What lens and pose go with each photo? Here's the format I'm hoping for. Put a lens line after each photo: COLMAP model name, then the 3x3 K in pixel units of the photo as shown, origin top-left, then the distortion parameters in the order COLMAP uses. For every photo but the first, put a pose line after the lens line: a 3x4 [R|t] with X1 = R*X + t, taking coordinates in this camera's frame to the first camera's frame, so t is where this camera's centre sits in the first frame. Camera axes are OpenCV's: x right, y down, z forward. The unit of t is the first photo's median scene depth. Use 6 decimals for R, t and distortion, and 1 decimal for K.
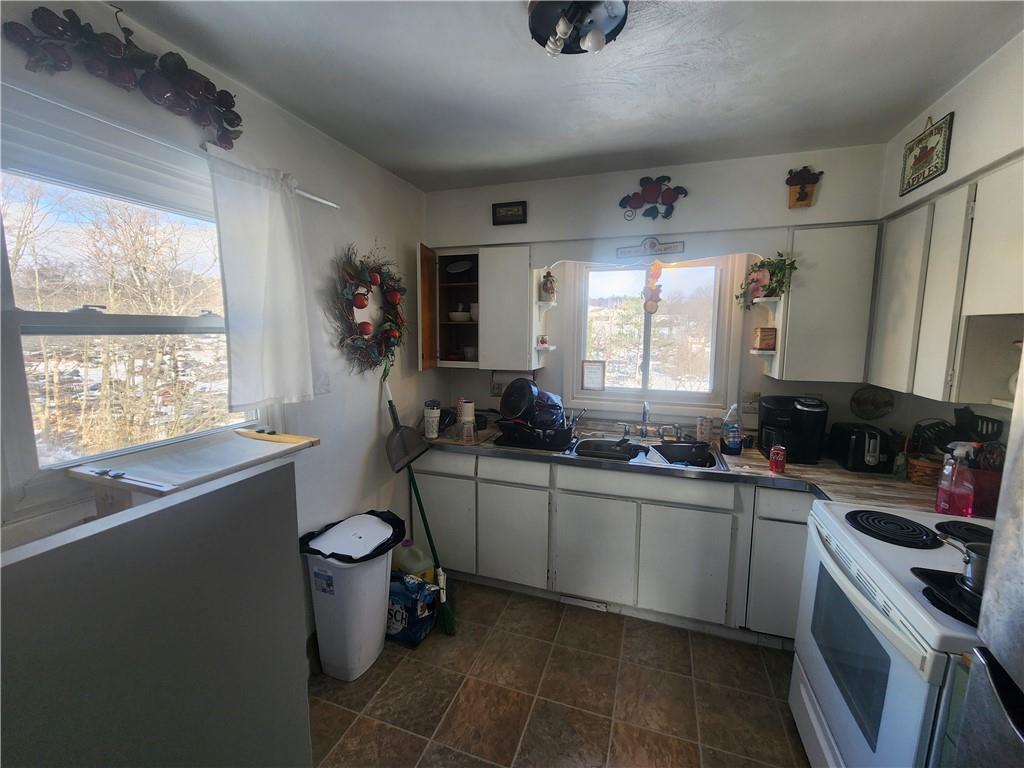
lens RADIAL K [[420.4, 0, 512.0], [0, 420.4, 384.0], [0, 0, 1]] dist [-0.000631, -0.000191]
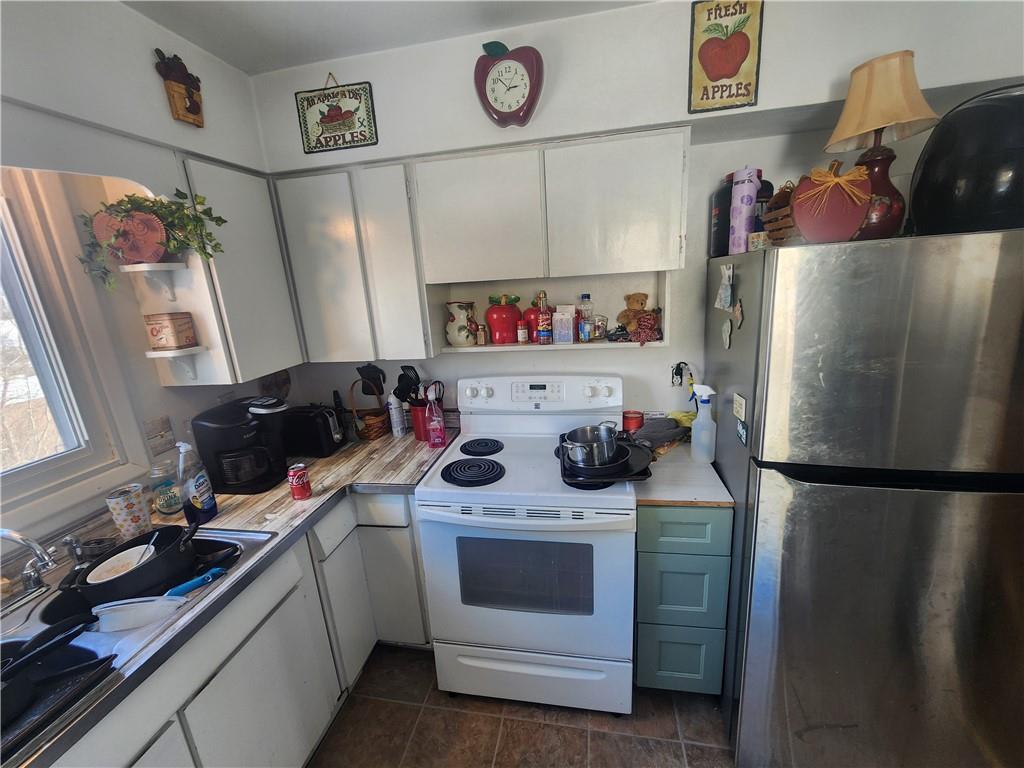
lens RADIAL K [[420.4, 0, 512.0], [0, 420.4, 384.0], [0, 0, 1]] dist [-0.000631, -0.000191]
pose [[-0.149234, -0.243644, 0.958315, -0.112387], [0.186998, 0.944725, 0.269309, -0.124427], [-0.970959, 0.219393, -0.095424, 0.683111]]
